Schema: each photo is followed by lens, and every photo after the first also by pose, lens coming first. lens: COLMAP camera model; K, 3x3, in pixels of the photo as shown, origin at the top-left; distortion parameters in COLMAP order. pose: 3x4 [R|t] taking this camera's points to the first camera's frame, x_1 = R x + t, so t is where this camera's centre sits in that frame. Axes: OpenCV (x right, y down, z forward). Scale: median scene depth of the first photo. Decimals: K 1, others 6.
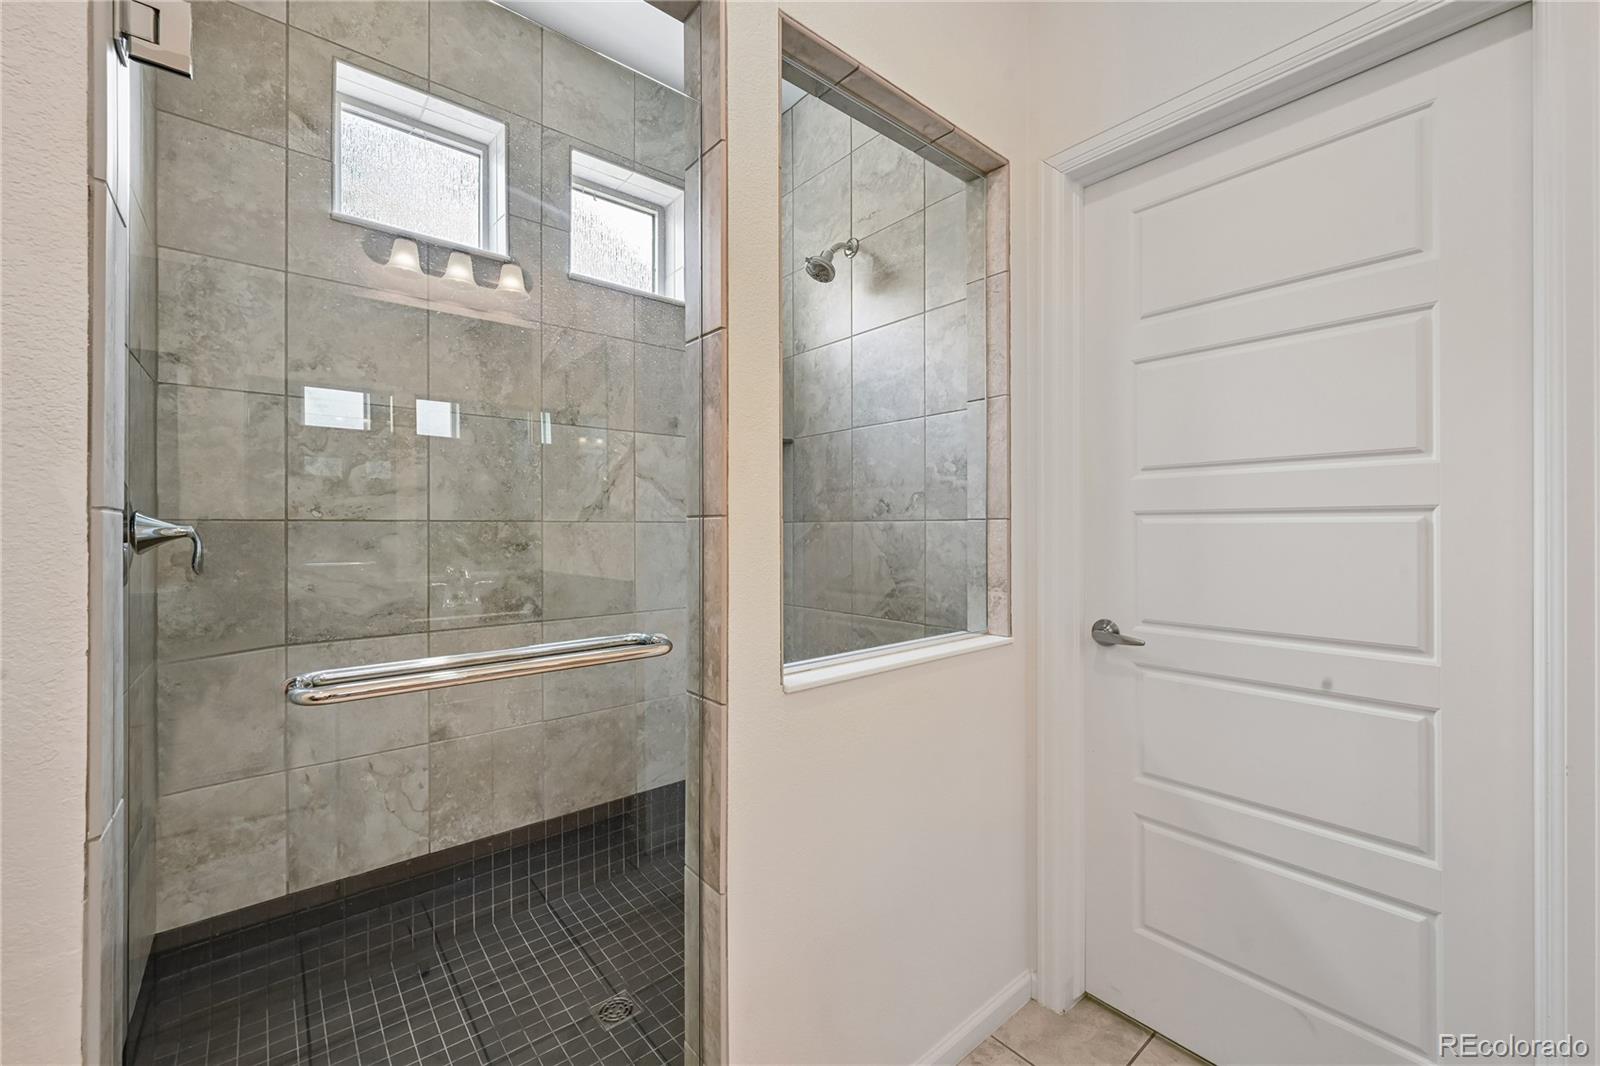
lens RADIAL K [[636.7, 0, 805.8], [0, 636.7, 527.6], [0, 0, 1]] dist [-0.001631, 0.000866]
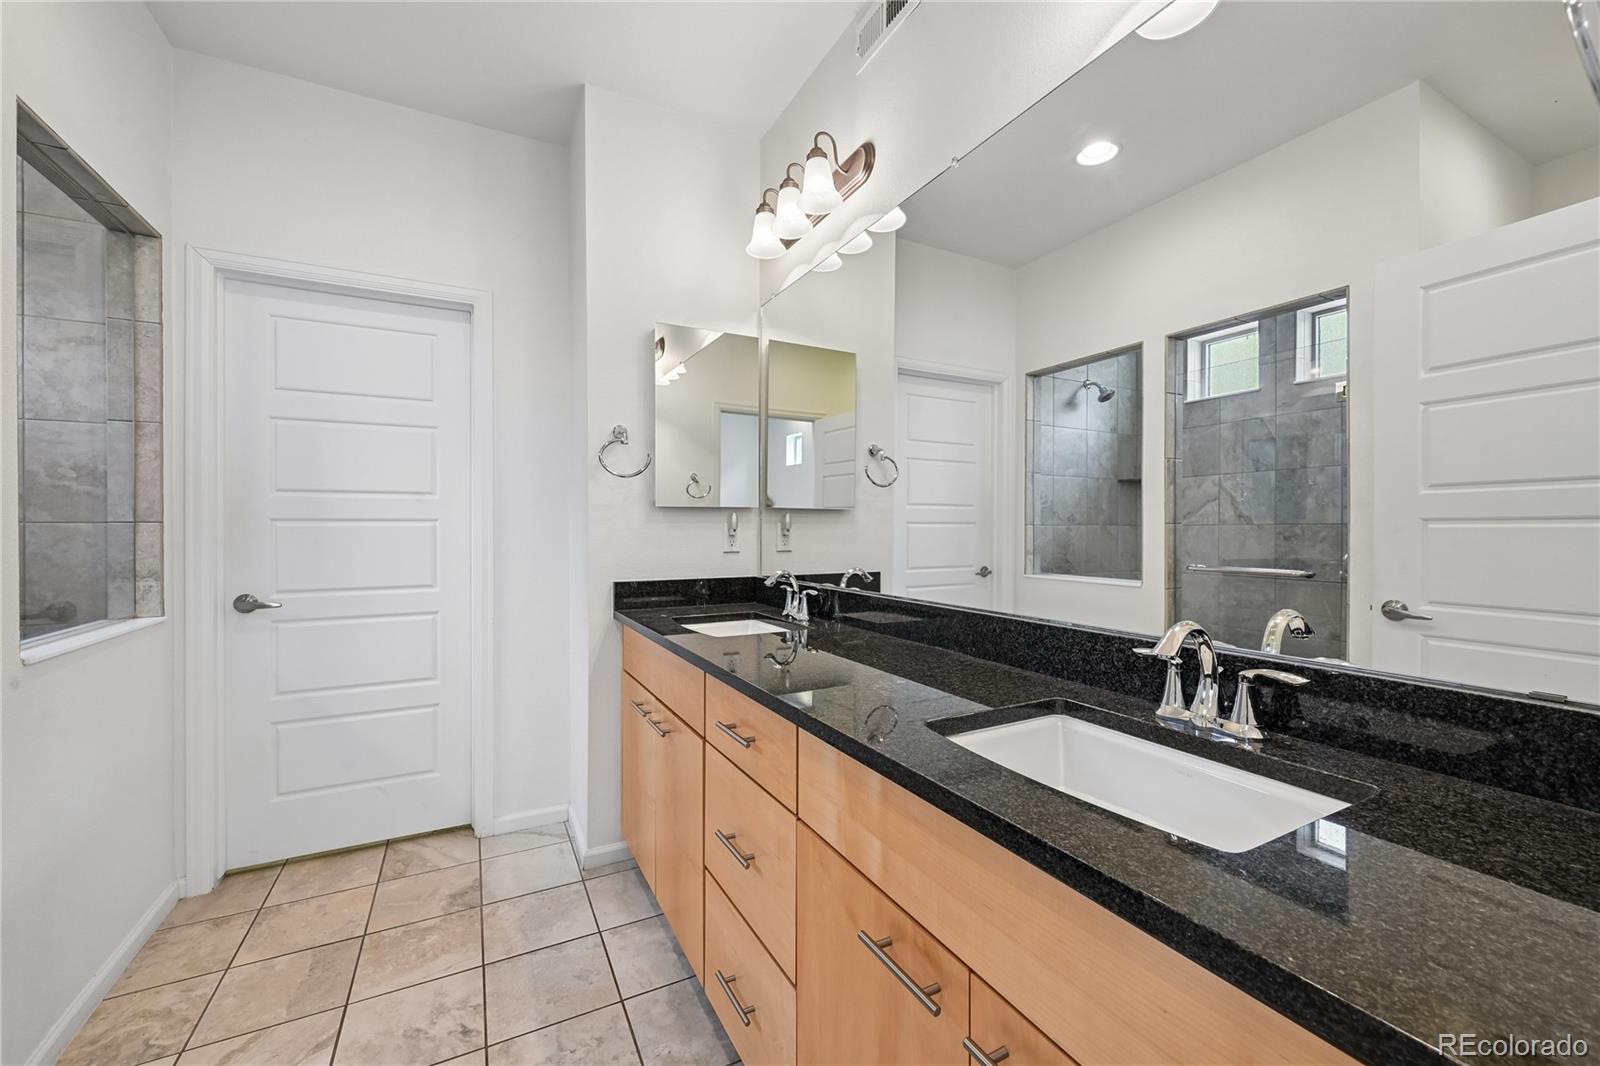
lens RADIAL K [[636.7, 0, 801.5], [0, 636.7, 528.3], [0, 0, 1]] dist [-0.001631, 0.000866]
pose [[0.206915, -0.001646, 0.978358, -0.634927], [0.000354, 0.999999, 0.001608, -0.003312], [-0.978359, 0.000013, 0.206915, -0.482243]]
